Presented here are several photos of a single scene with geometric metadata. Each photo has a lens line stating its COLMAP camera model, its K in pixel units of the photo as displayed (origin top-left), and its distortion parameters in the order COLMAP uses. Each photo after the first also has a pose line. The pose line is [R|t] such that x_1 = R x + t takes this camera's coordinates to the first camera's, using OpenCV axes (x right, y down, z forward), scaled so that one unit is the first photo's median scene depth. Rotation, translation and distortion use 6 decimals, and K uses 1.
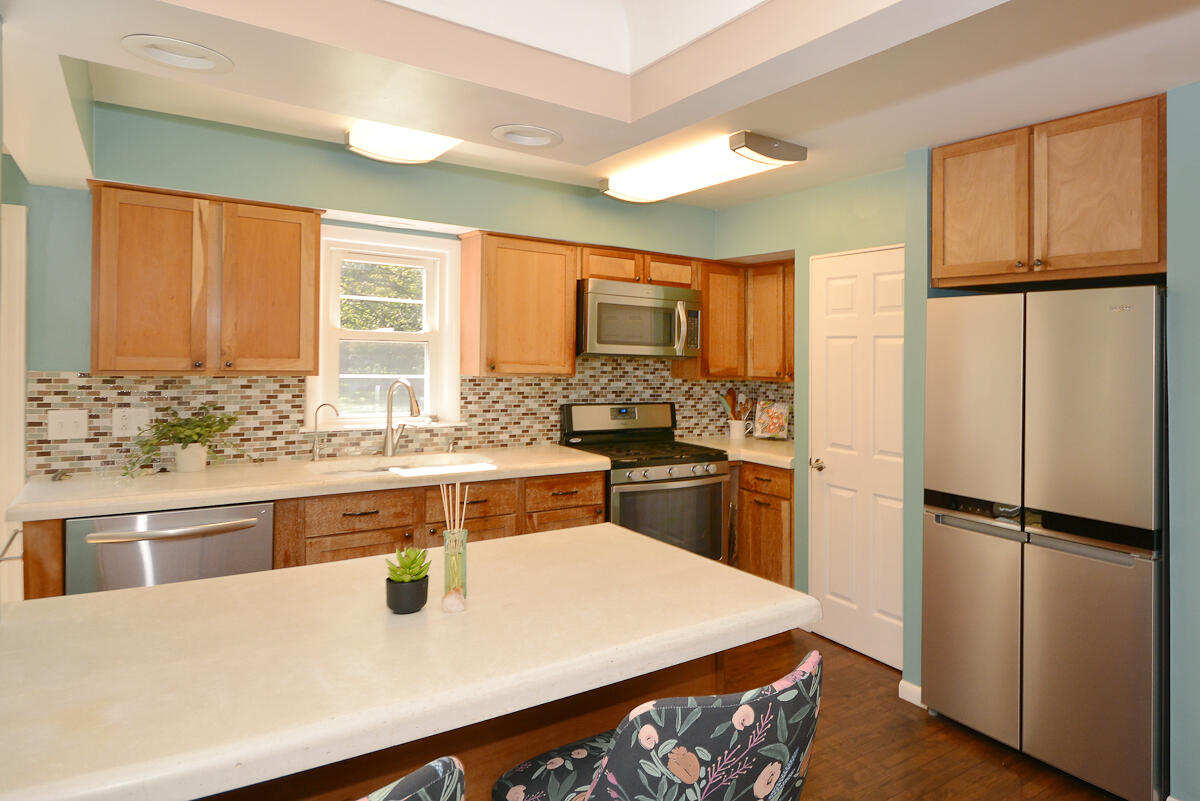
lens RADIAL K [[735.9, 0, 756.0], [0, 735.9, 348.3], [0, 0, 1]] dist [0.025172, -0.013716]
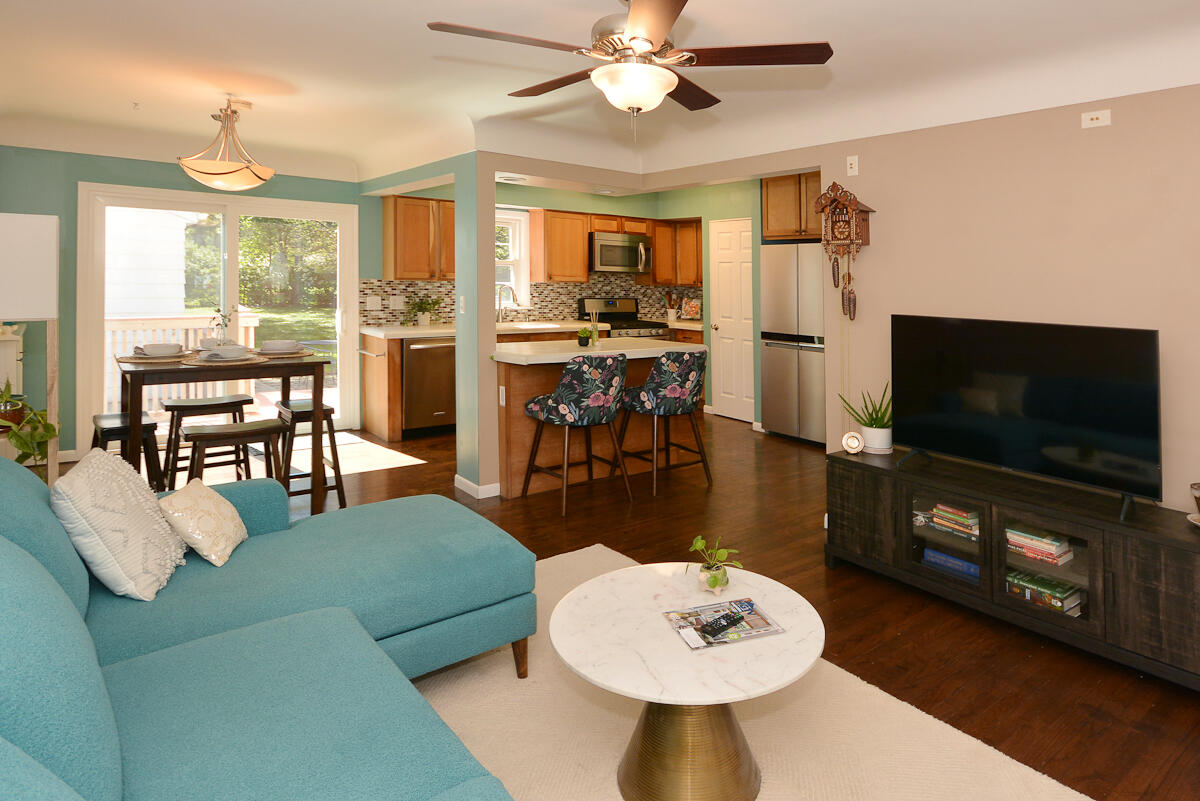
lens RADIAL K [[684.1, 0, 701.3], [0, 684.1, 297.3], [0, 0, 1]] dist [0.013521, -0.001213]
pose [[0.999174, -0.005017, 0.040316, -0.025068], [0.003452, 0.999242, 0.038785, 0.007214], [-0.040480, -0.038614, 0.998434, -0.796140]]
